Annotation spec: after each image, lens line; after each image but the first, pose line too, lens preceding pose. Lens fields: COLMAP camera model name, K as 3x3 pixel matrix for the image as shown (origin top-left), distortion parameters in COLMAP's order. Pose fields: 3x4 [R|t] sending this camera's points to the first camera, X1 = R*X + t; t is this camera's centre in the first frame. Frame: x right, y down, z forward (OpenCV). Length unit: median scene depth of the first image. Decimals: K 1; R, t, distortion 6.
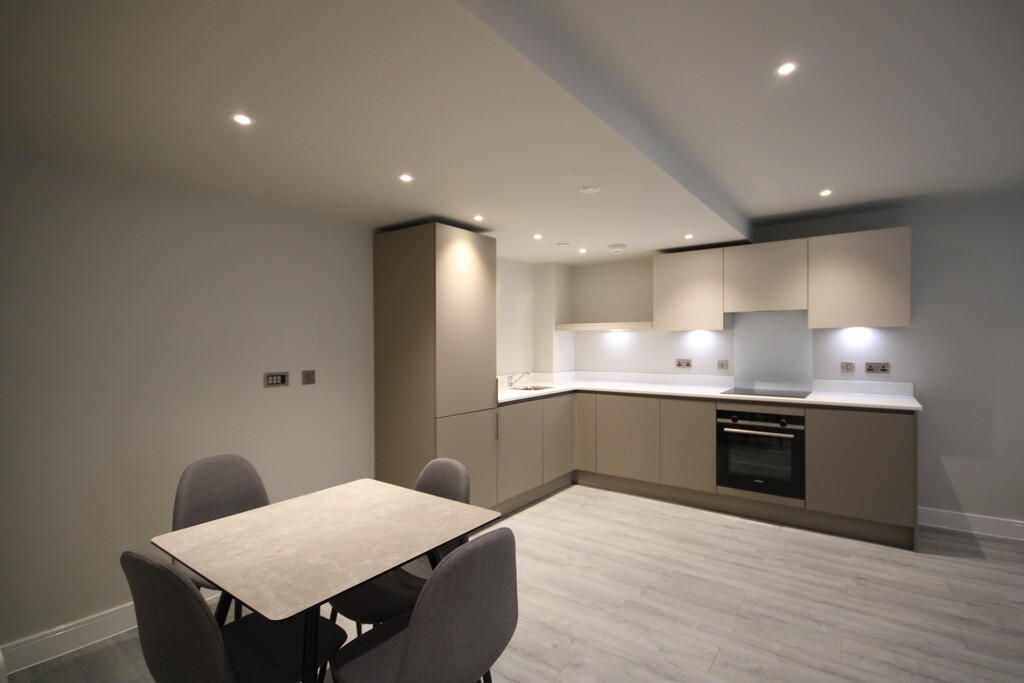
lens RADIAL K [[480.3, 0, 507.3], [0, 480.3, 343.3], [0, 0, 1]] dist [-0.011413, -0.000960]
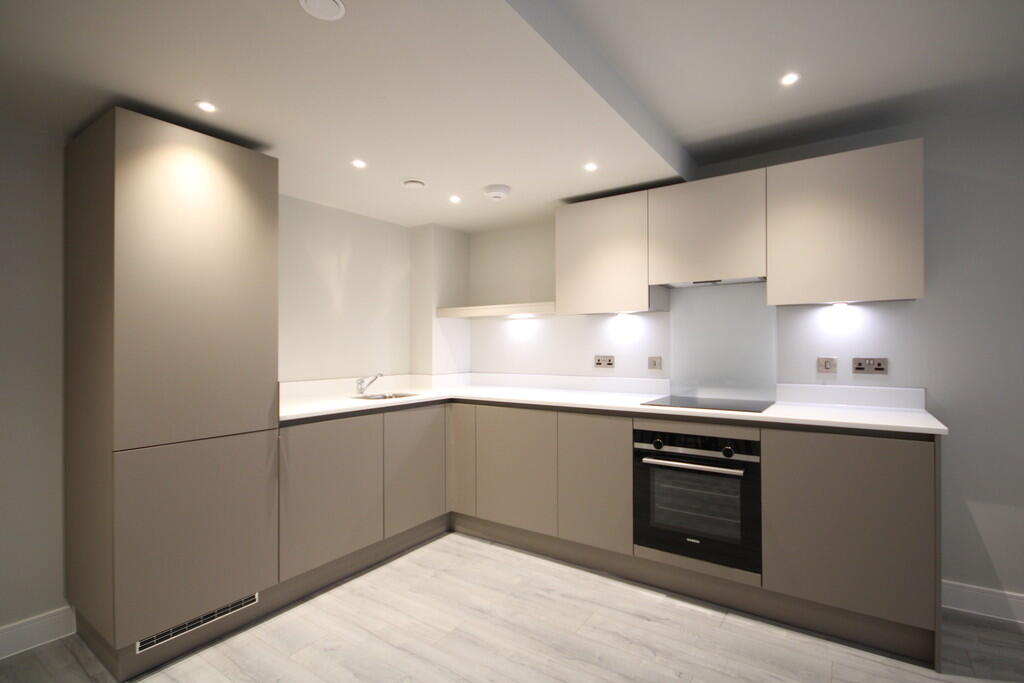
lens RADIAL K [[480.3, 0, 516.4], [0, 480.3, 344.6], [0, 0, 1]] dist [-0.011413, -0.000960]
pose [[0.999166, 0.002454, 0.040760, 0.248233], [-0.002055, 0.999950, -0.009834, 0.028423], [-0.040782, 0.009742, 0.999121, 0.344374]]
